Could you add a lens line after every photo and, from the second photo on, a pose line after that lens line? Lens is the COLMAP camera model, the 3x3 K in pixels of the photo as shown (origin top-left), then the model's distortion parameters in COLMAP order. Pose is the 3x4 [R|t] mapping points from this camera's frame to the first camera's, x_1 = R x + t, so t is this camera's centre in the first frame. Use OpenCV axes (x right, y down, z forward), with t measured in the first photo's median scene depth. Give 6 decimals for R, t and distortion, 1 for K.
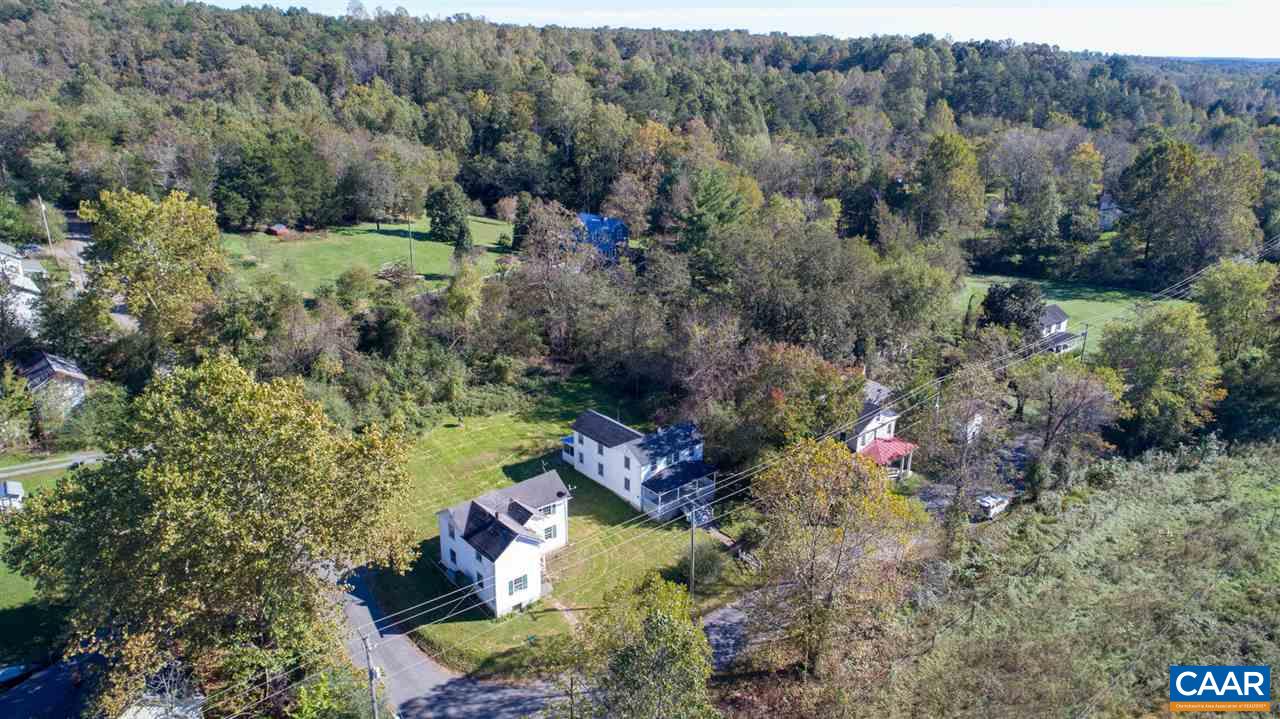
lens RADIAL K [[861.6, 0, 640.0], [0, 861.6, 359.5], [0, 0, 1]] dist [-0.009189, 0.005452]
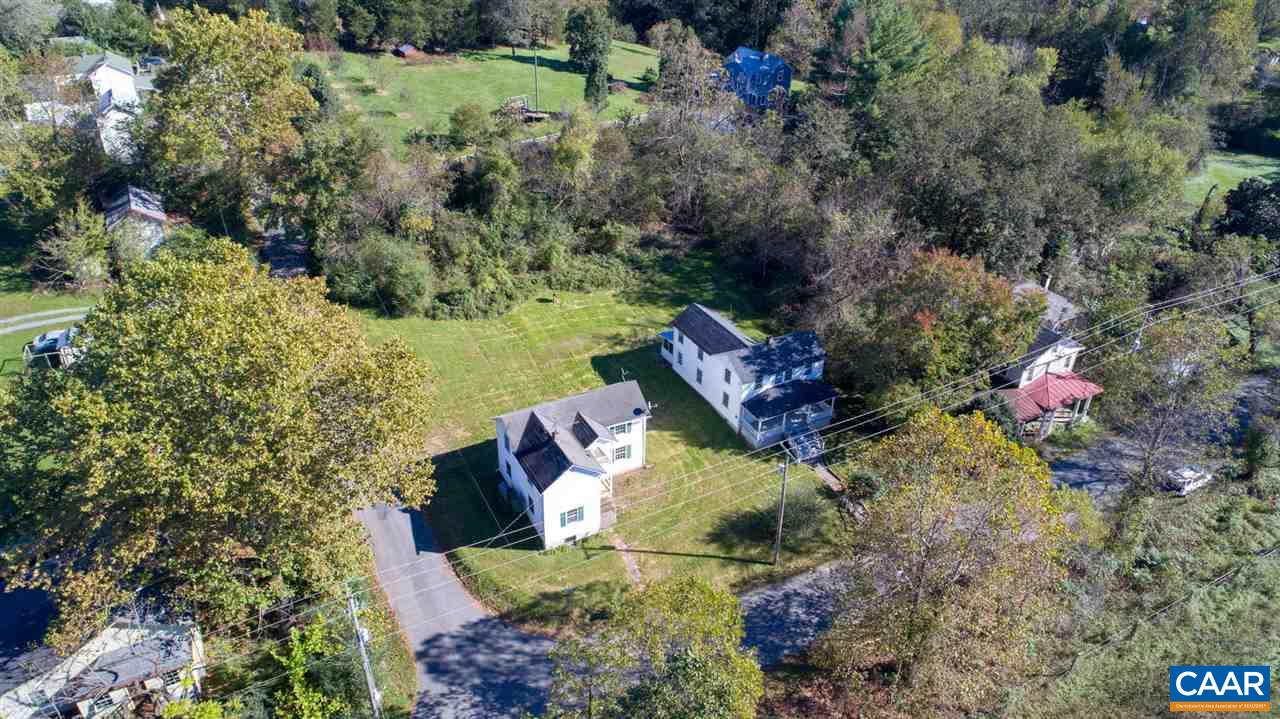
lens RADIAL K [[861.6, 0, 640.0], [0, 861.6, 359.5], [0, 0, 1]] dist [-0.009189, 0.005452]
pose [[0.976900, 0.116343, -0.179251, 0.044350], [-0.079178, 0.976165, 0.202073, -0.052245], [0.198488, -0.183213, 0.962827, 0.152487]]
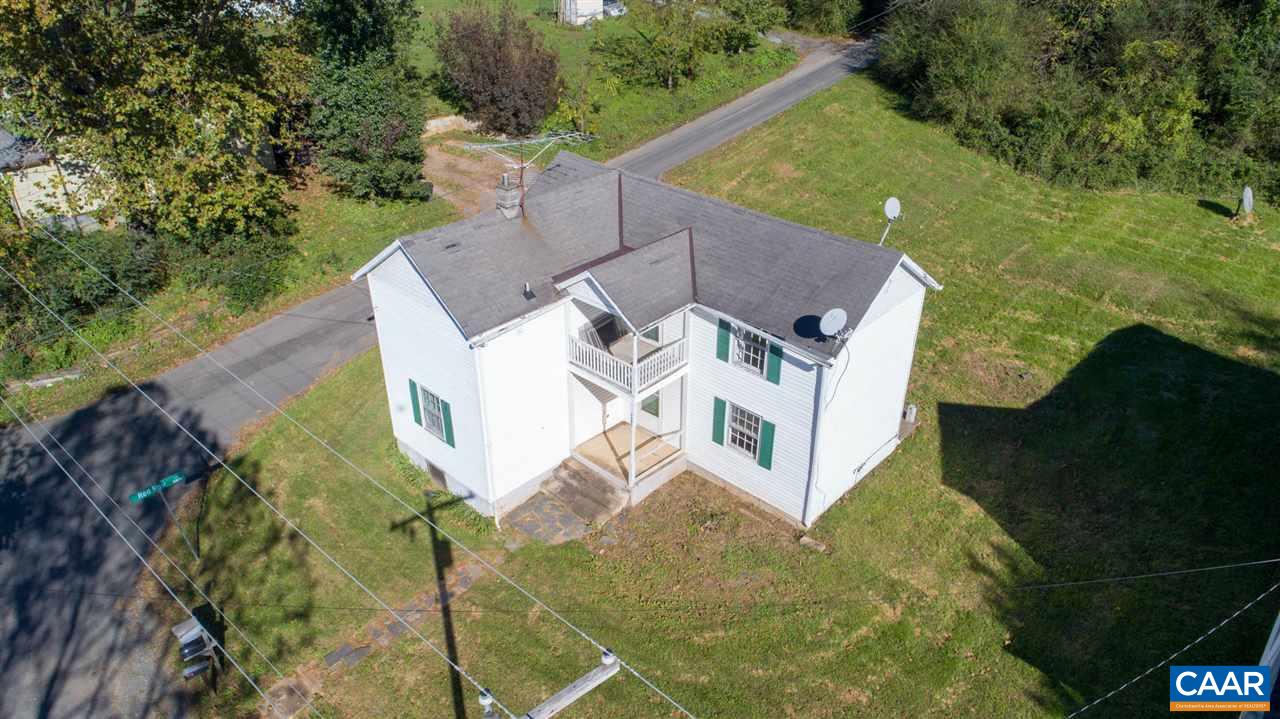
lens RADIAL K [[861.6, 0, 640.0], [0, 861.6, 359.5], [0, 0, 1]] dist [-0.009189, 0.005452]
pose [[0.095563, 0.480077, -0.872006, 0.095455], [-0.347318, 0.837042, 0.422765, 0.061967], [0.932866, 0.262462, 0.246730, 0.713446]]
